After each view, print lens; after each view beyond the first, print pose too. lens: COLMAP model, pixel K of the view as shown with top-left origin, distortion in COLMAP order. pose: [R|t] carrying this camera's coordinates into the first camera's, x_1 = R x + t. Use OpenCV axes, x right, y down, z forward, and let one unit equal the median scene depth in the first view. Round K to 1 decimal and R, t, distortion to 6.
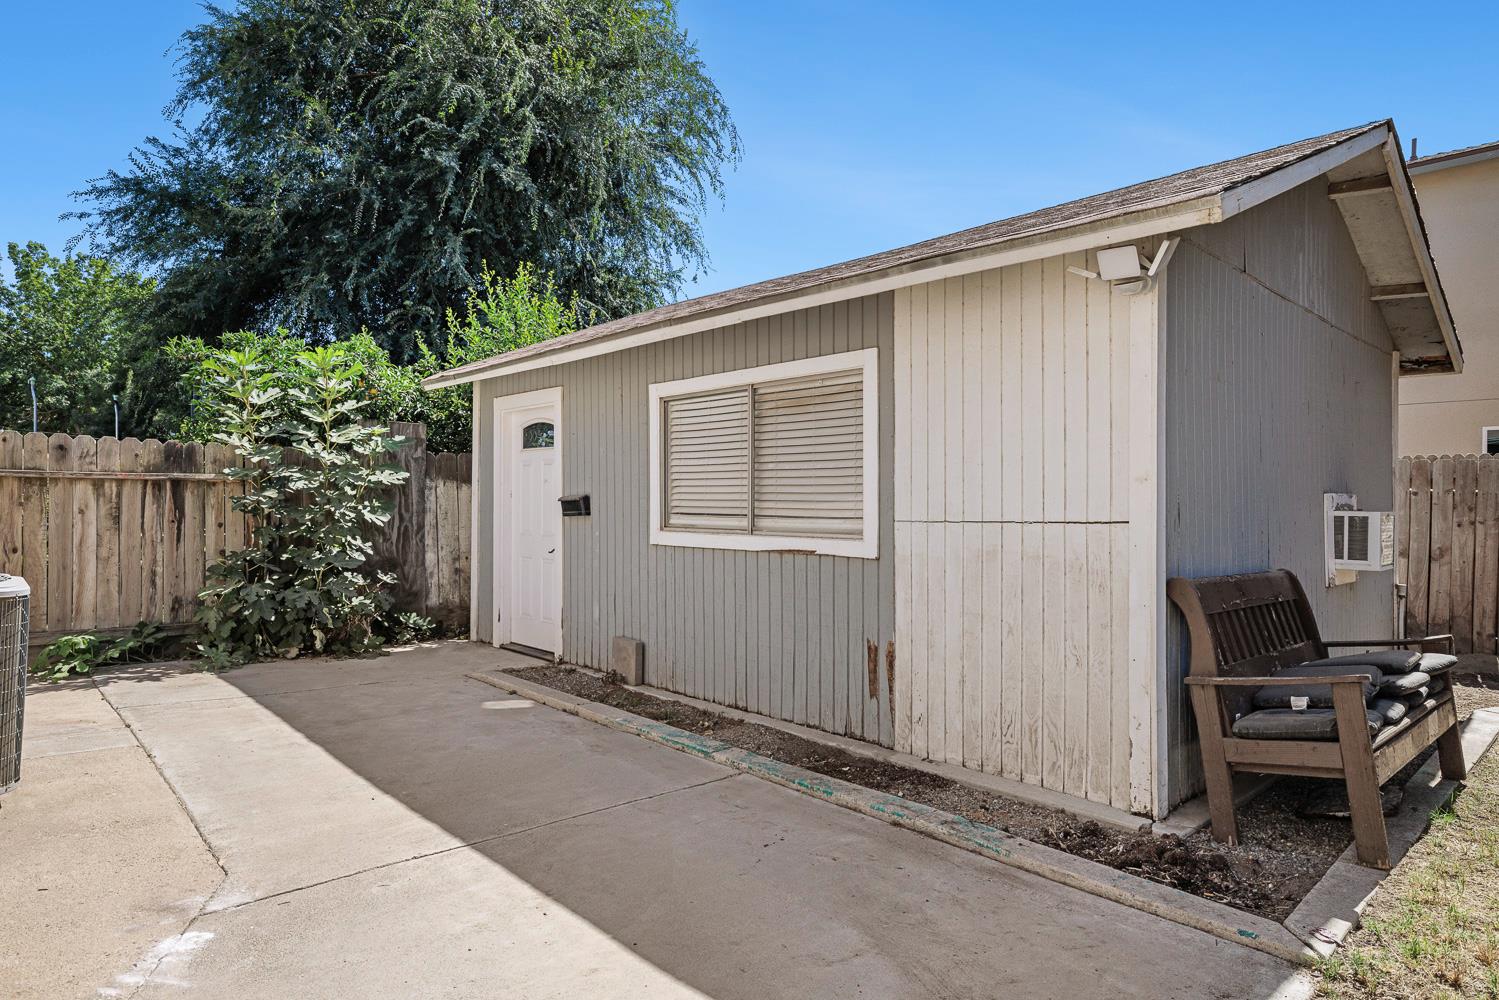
lens RADIAL K [[842.7, 0, 753.2], [0, 842.7, 511.2], [0, 0, 1]] dist [0.034419, -0.000048]
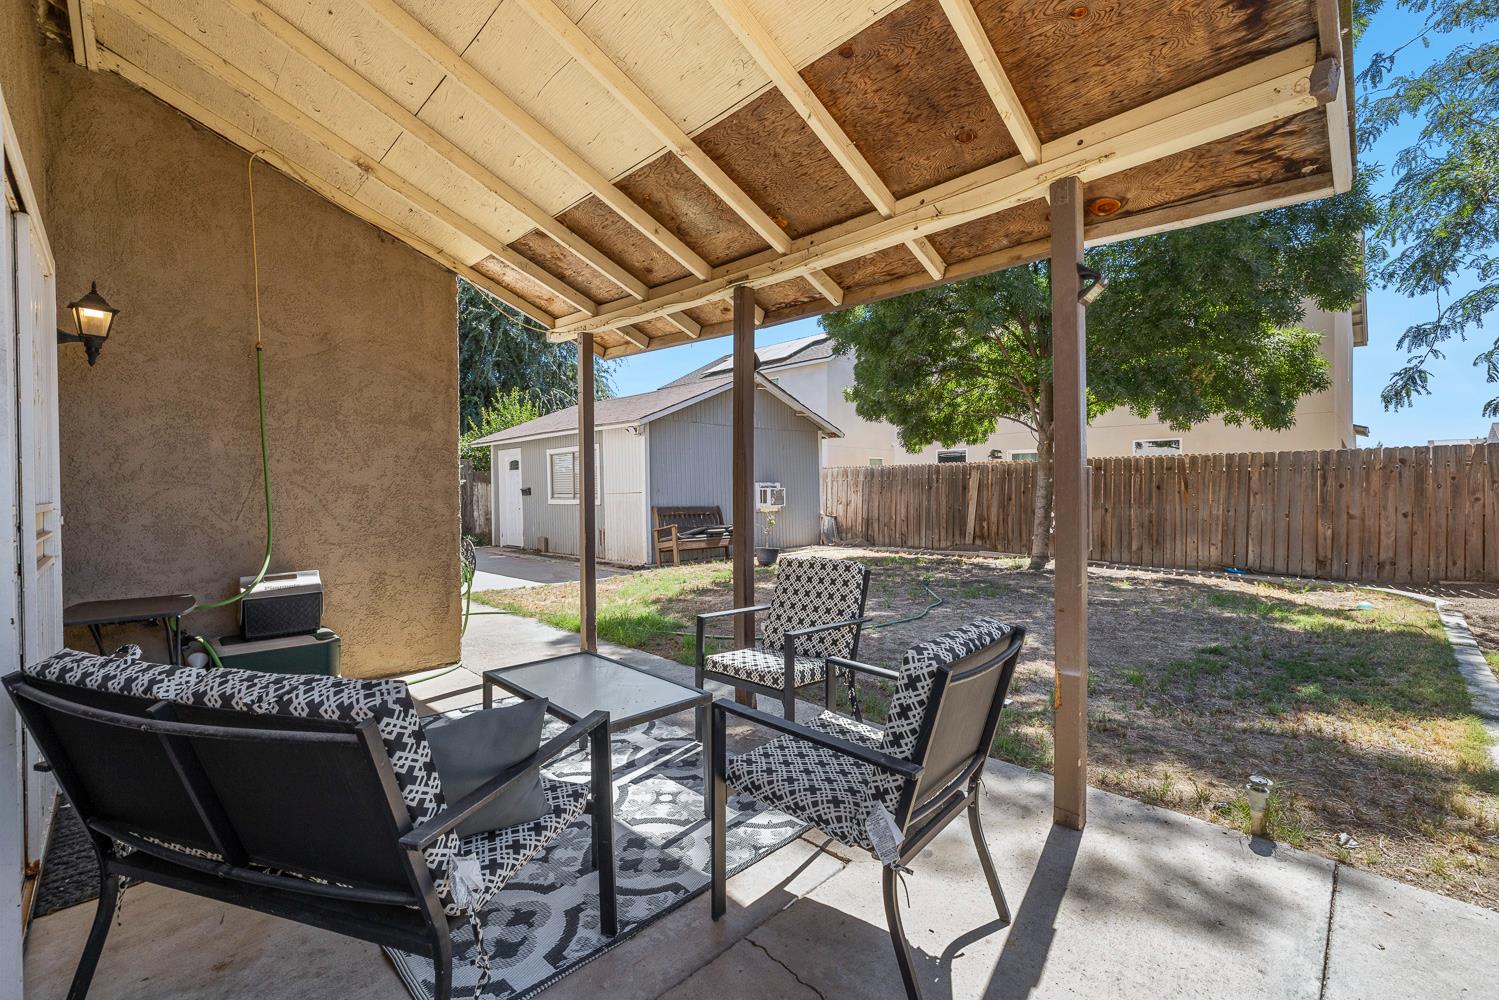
lens RADIAL K [[632.5, 0, 749.5], [0, 632.5, 500.0], [0, 0, 1]] dist [-0.001393, -0.000215]
pose [[0.999476, -0.021007, 0.024642, 0.526647], [0.020828, 0.999755, 0.007509, 0.023515], [-0.024793, -0.006991, 0.999668, -1.223150]]
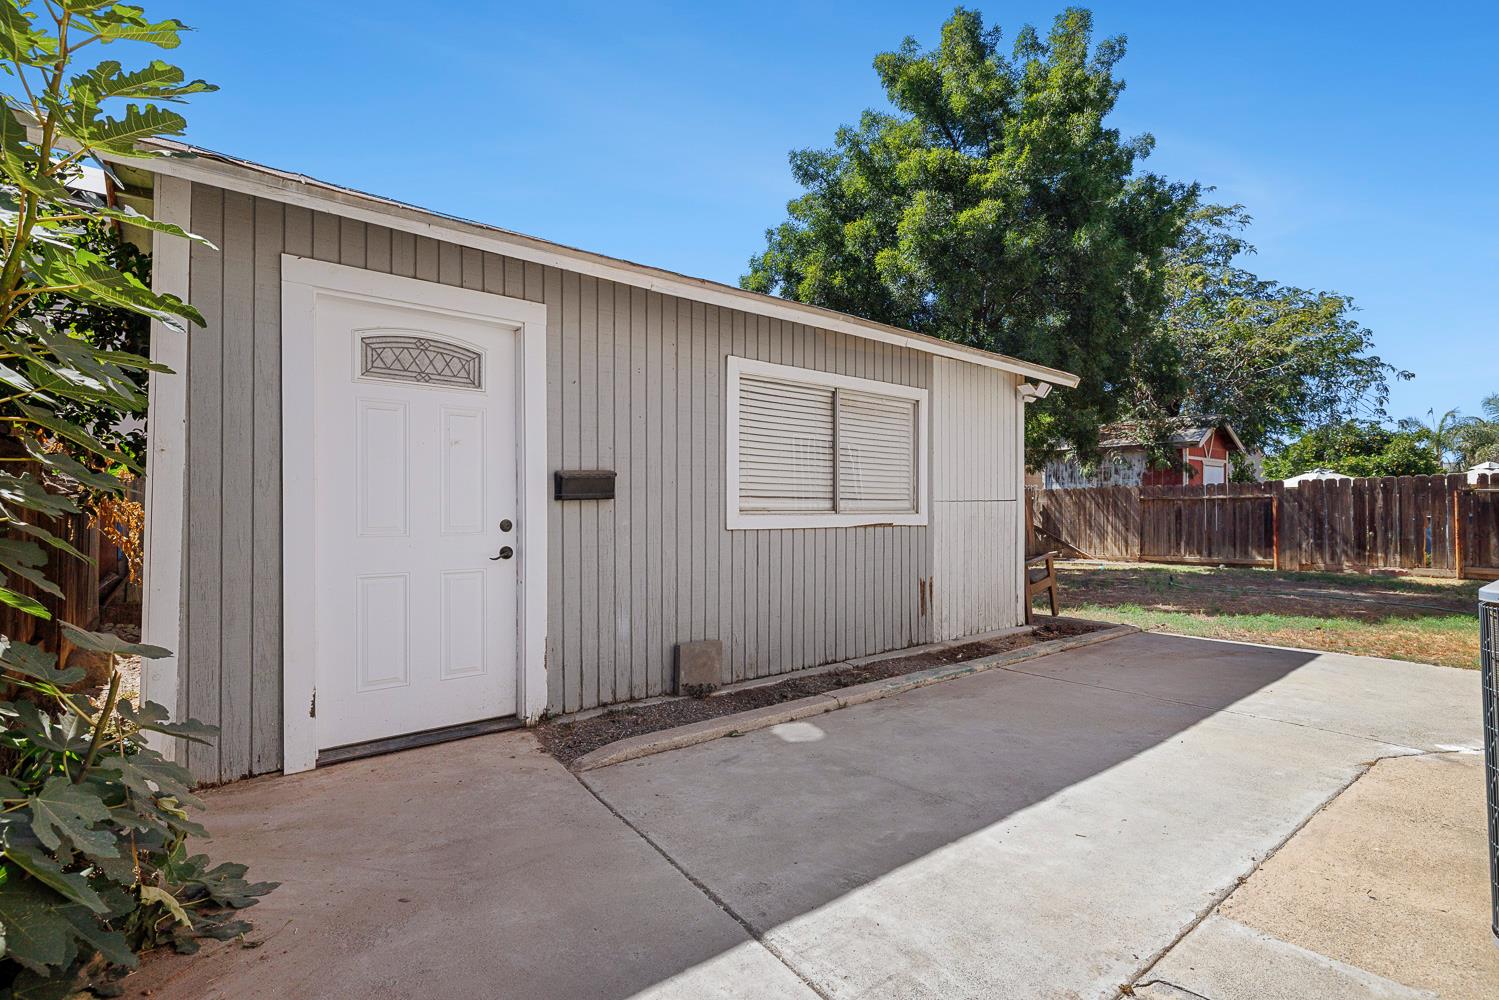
lens RADIAL K [[671.4, 0, 749.5], [0, 671.4, 500.0], [0, 0, 1]] dist [-0.002608, -0.000229]
pose [[0.105350, -0.005761, 0.994418, -0.849642], [-0.001869, 0.999980, 0.005991, 0.002225], [-0.994433, -0.002489, 0.105337, 0.903724]]
